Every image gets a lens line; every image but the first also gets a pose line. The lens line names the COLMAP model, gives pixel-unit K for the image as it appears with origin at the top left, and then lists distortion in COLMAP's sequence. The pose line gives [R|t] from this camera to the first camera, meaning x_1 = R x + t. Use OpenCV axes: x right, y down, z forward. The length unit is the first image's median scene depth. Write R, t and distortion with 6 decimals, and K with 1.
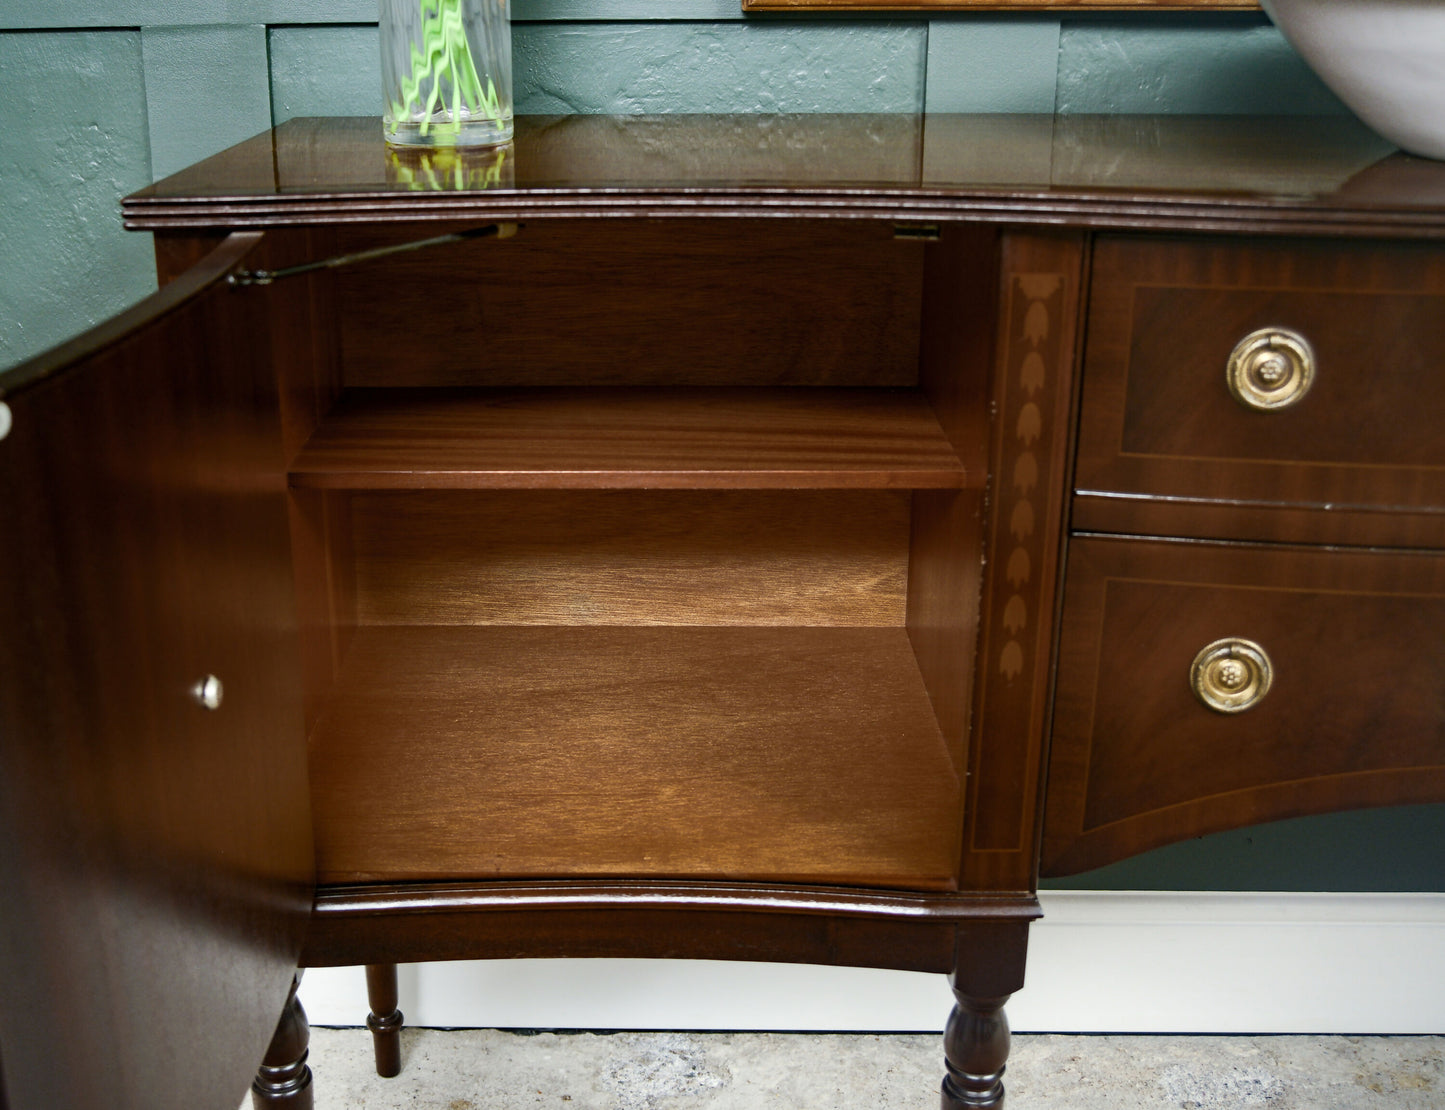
lens RADIAL K [[1740.9, 0, 600.9], [0, 1740.9, 559.7], [0, 0, 1]] dist [-0.083321, 0.023161]
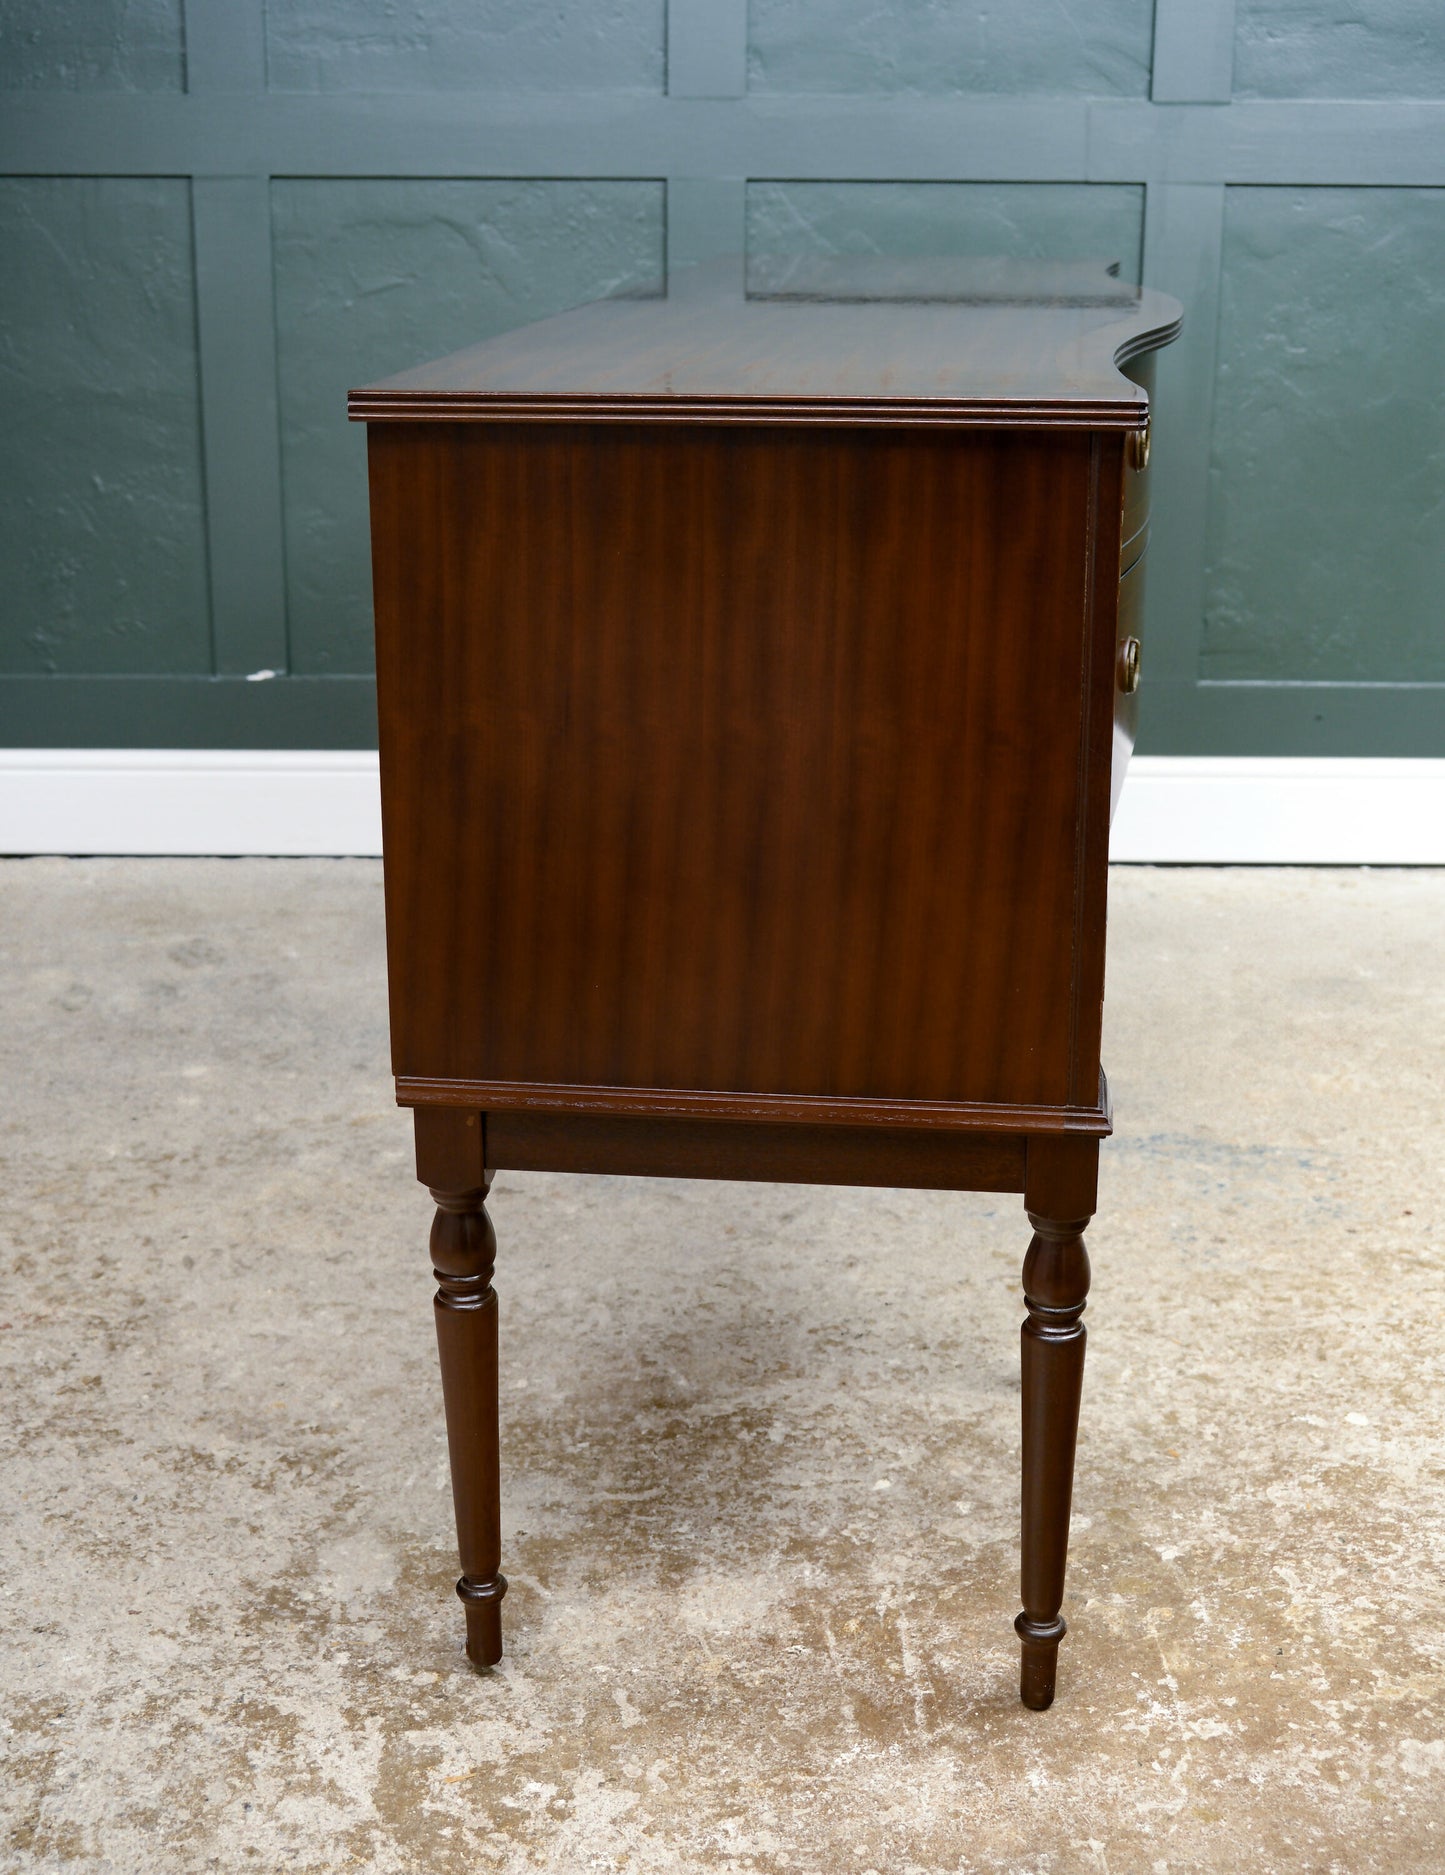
lens RADIAL K [[2665.5, 0, 721.0], [0, 2665.5, 882.1], [0, 0, 1]] dist [-0.022494, 0.055017]
pose [[0.999639, 0.006603, 0.026060, 0.212698], [-0.005281, 0.998712, -0.050466, 0.589937], [-0.026360, 0.050310, 0.998386, -1.831664]]
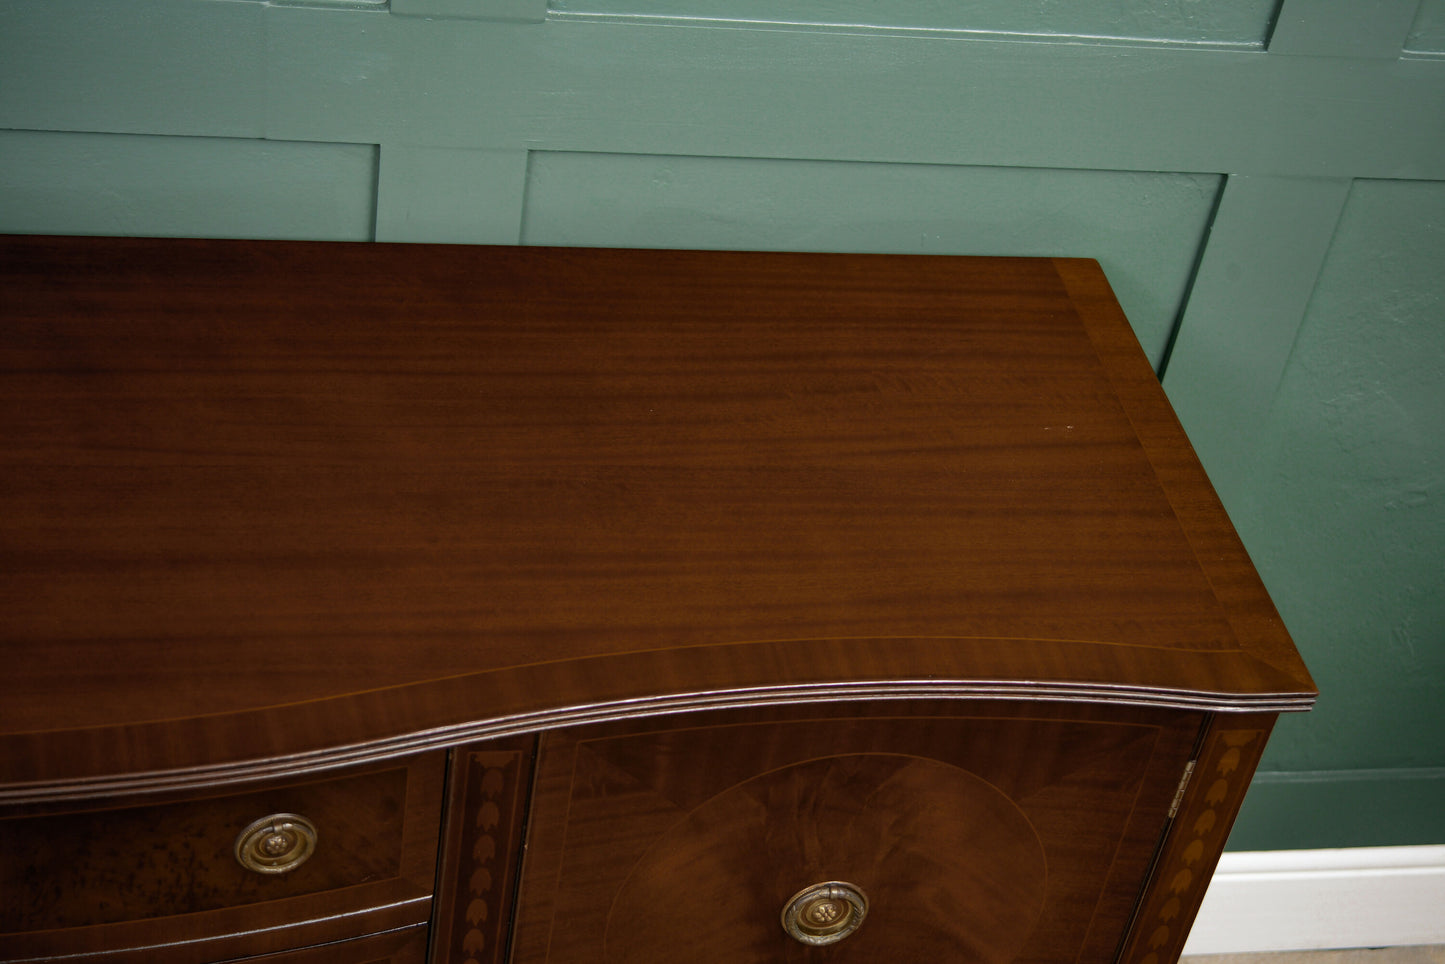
lens RADIAL K [[2337.5, 0, 722.5], [0, 2337.5, 482.0], [0, 0, 1]] dist [0.036669, -0.004766]
pose [[0.967660, -0.015658, 0.251772, 0.613951], [-0.073060, 0.937900, 0.339125, -0.667694], [-0.241447, -0.346552, 0.906425, -0.244466]]
